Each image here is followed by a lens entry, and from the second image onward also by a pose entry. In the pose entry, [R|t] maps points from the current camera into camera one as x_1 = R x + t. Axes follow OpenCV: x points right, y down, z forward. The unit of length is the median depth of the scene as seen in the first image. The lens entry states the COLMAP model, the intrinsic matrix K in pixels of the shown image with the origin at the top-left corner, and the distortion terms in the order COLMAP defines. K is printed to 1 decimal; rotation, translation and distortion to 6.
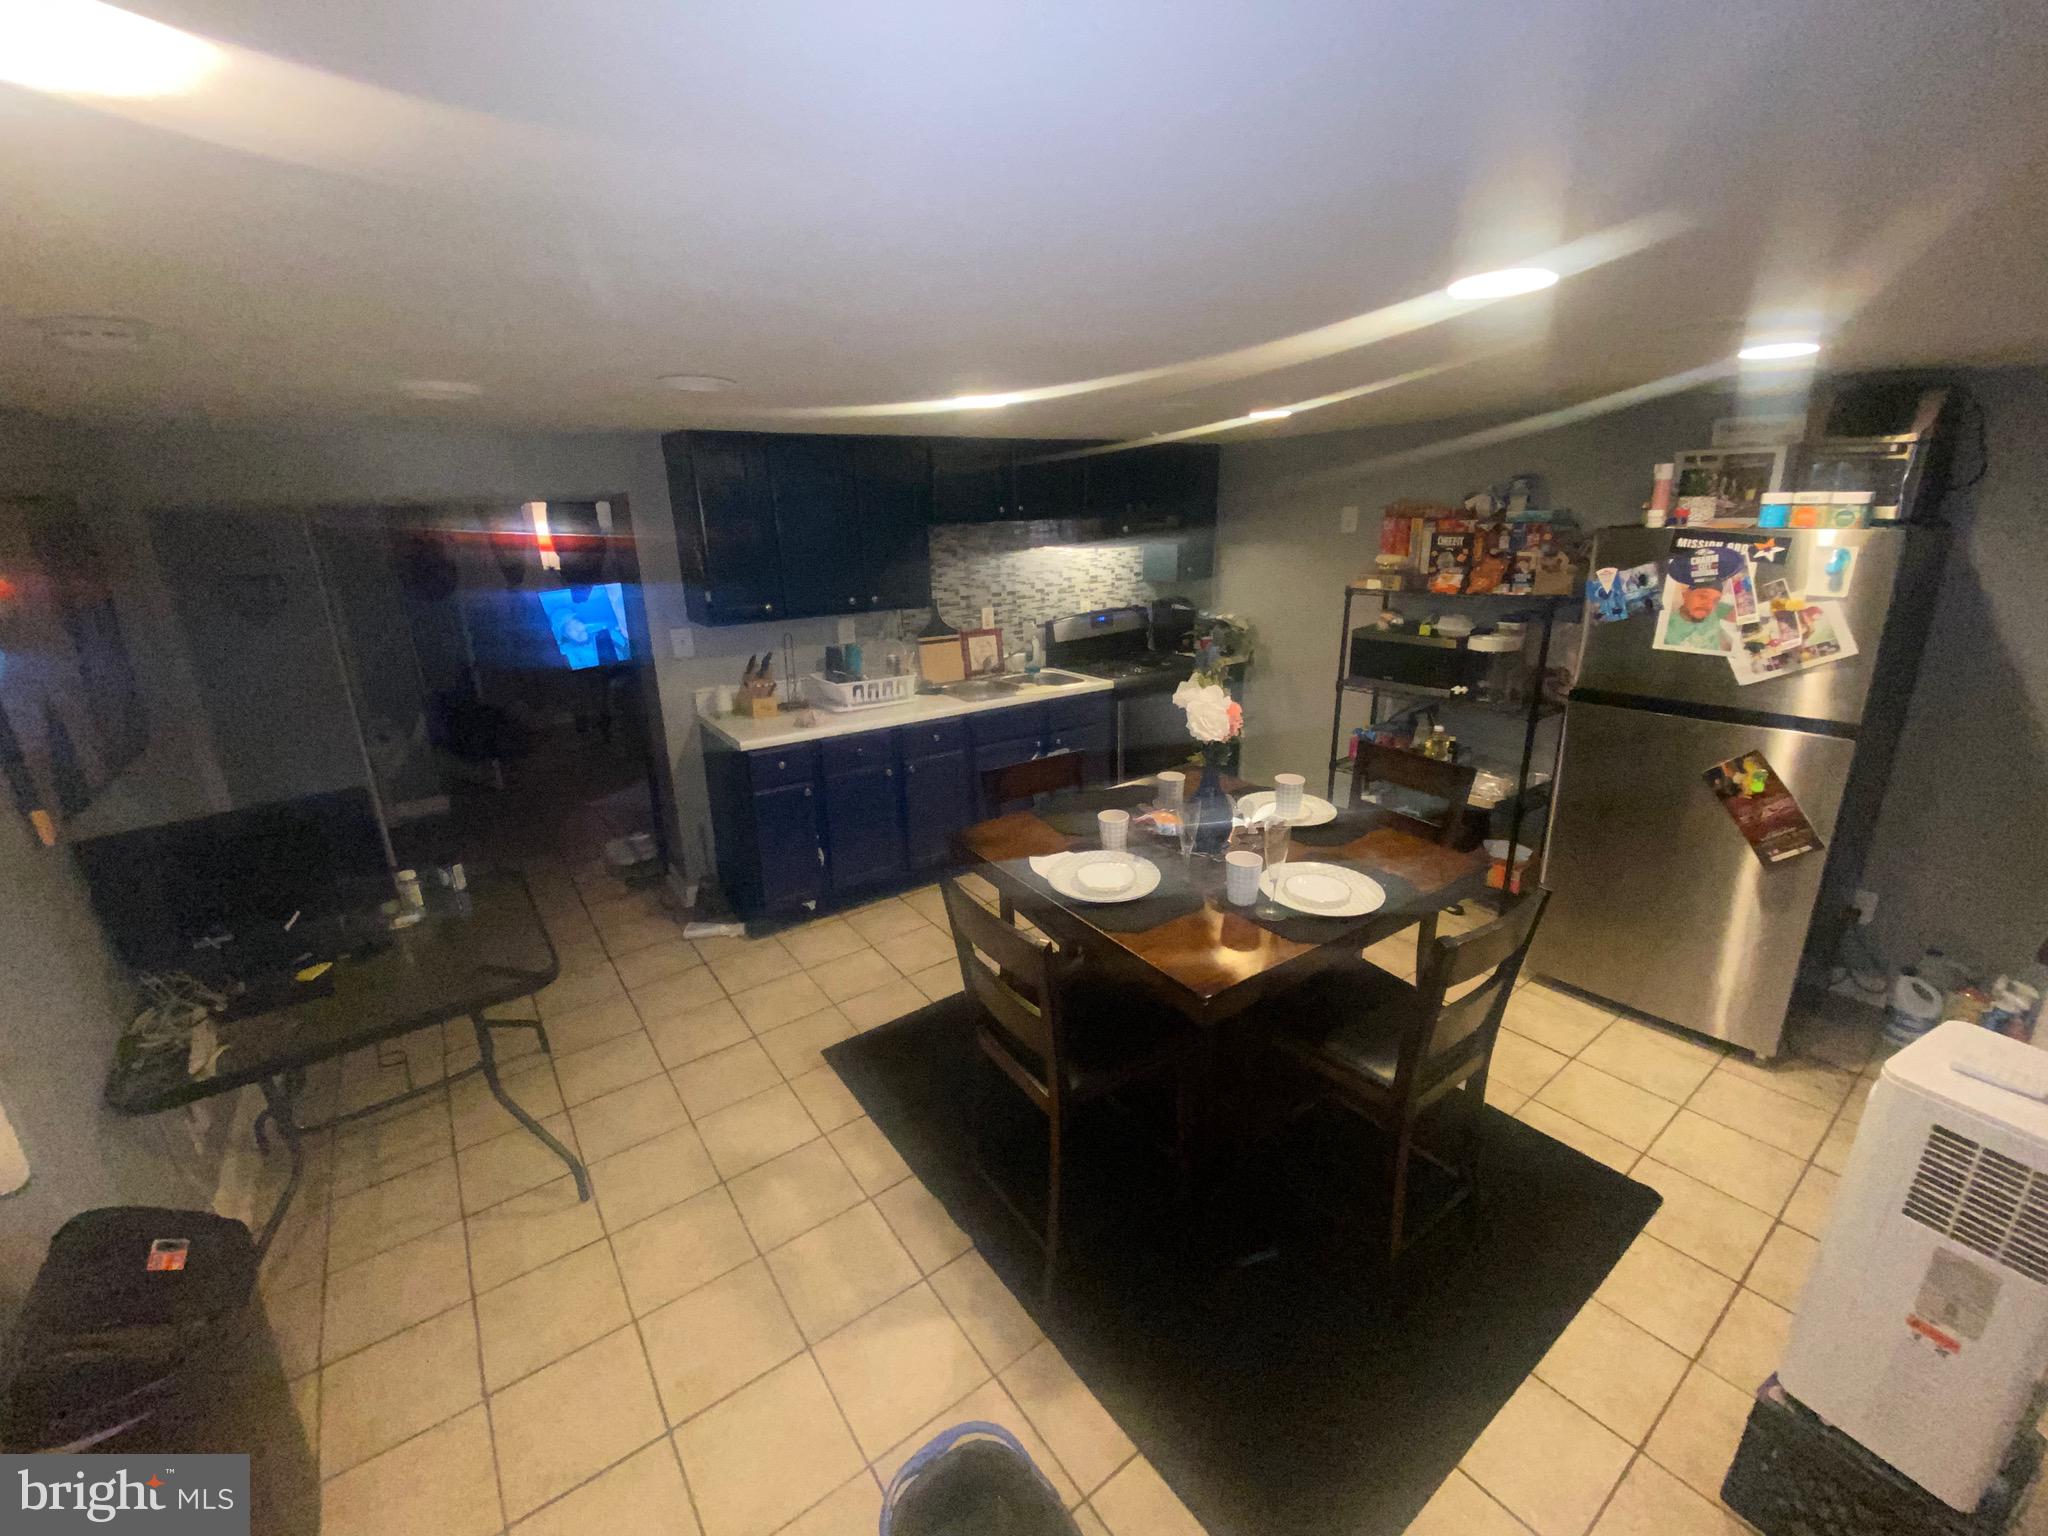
lens RADIAL K [[826.9, 0, 1026.6], [0, 826.9, 763.1], [0, 0, 1]] dist [-0.000554, -0.000057]
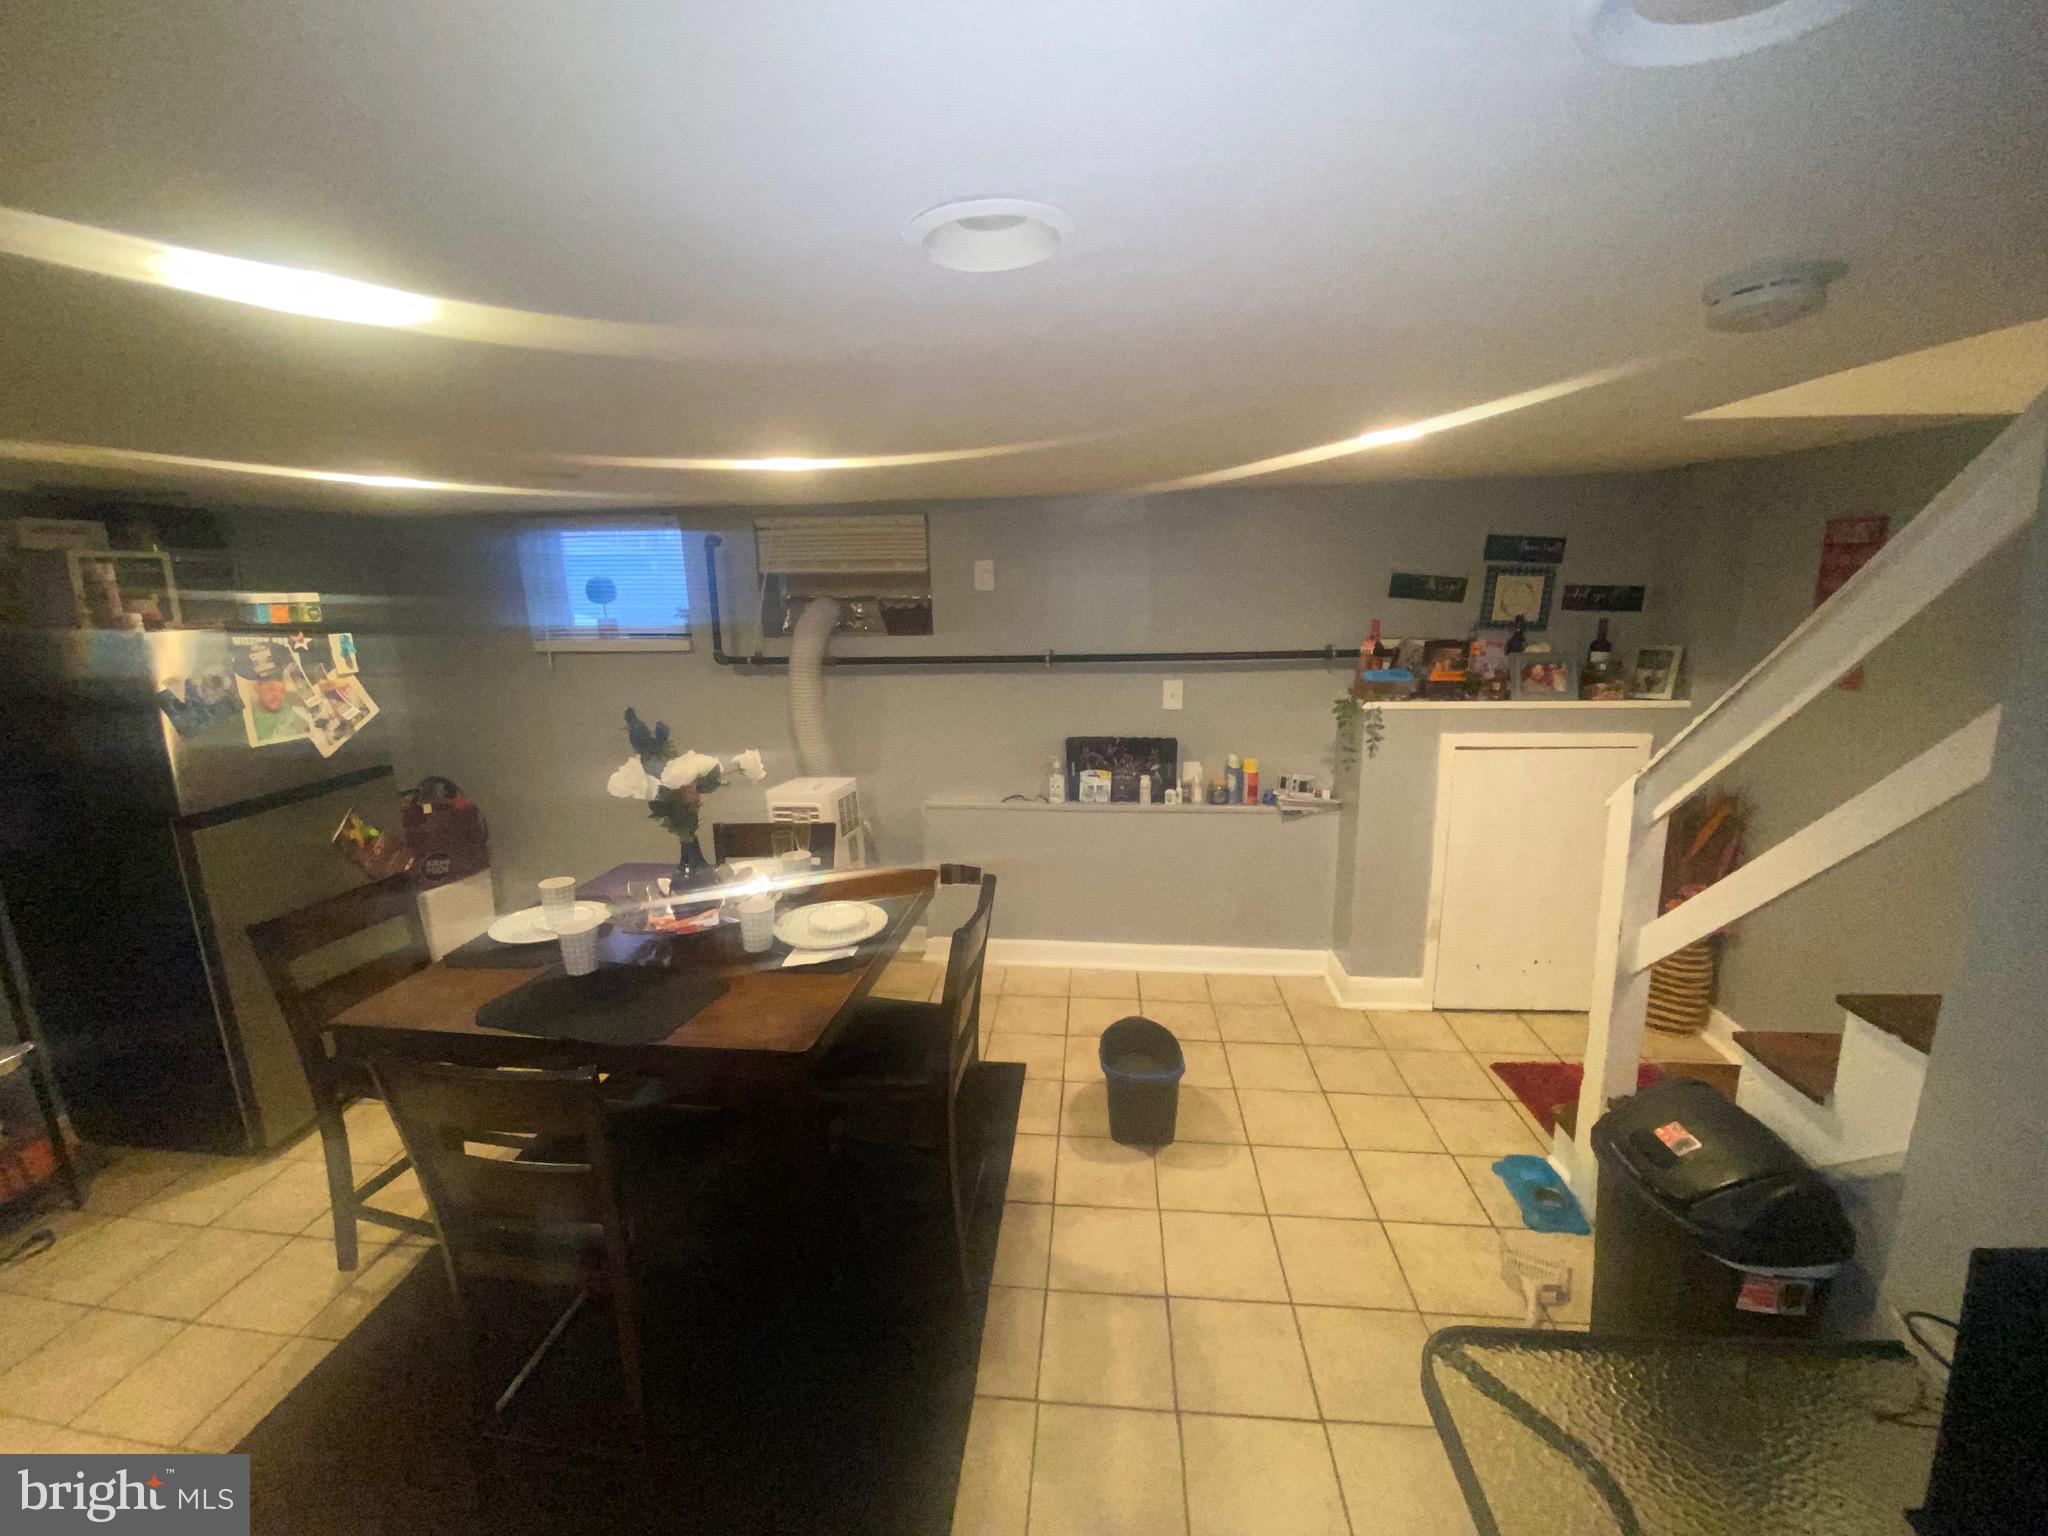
lens RADIAL K [[826.9, 0, 1025.9], [0, 826.9, 757.4], [0, 0, 1]] dist [-0.000554, -0.000057]
pose [[-0.748949, -0.100712, 0.654929, -0.589306], [0.225744, 0.890476, 0.395085, -0.326690], [-0.622988, 0.443745, -0.644186, 1.136013]]
